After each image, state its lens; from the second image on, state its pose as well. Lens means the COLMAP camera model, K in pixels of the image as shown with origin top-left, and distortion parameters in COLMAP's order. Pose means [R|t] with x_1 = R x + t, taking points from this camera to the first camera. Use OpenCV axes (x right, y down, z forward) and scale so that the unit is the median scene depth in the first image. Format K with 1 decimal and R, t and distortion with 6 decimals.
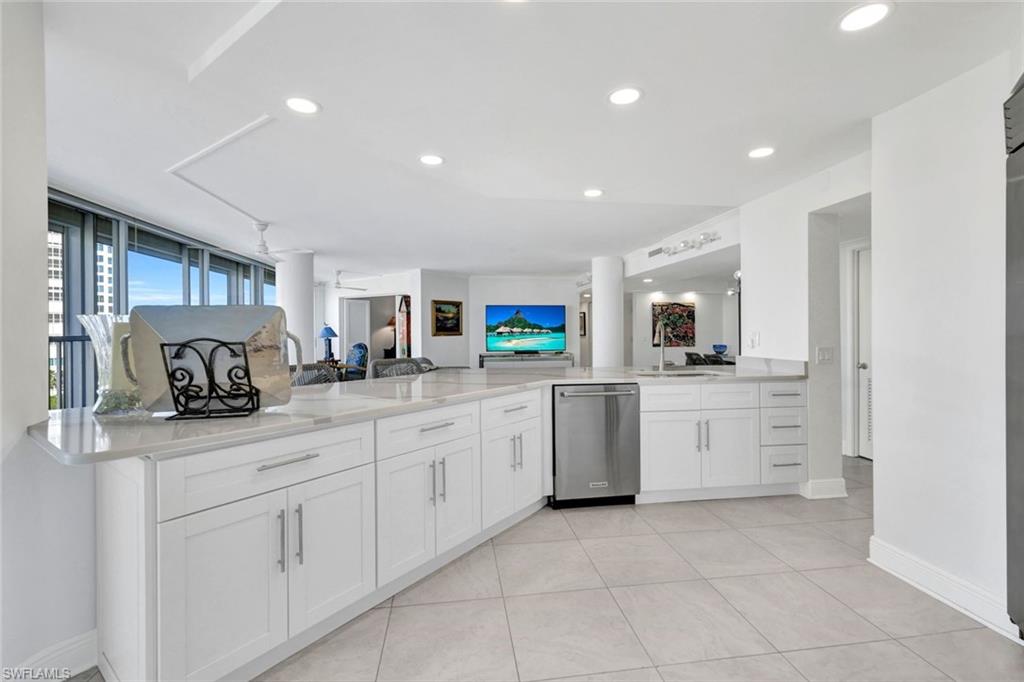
lens RADIAL K [[447.8, 0, 507.5], [0, 447.8, 325.1], [0, 0, 1]] dist [0.007881, 0.000034]
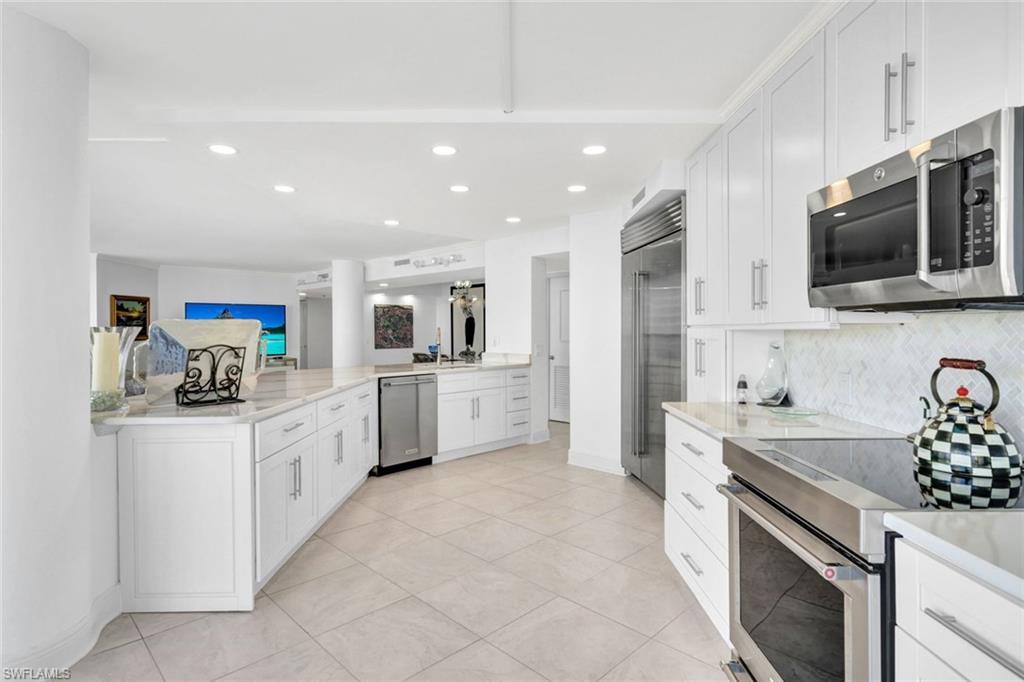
lens RADIAL K [[486.4, 0, 512.6], [0, 486.4, 326.0], [0, 0, 1]] dist [-0.001022, -0.000040]
pose [[0.808945, 0.003708, 0.587872, -0.353412], [-0.003700, 0.999992, -0.001216, -0.012115], [-0.587872, -0.001191, 0.808953, -0.296991]]
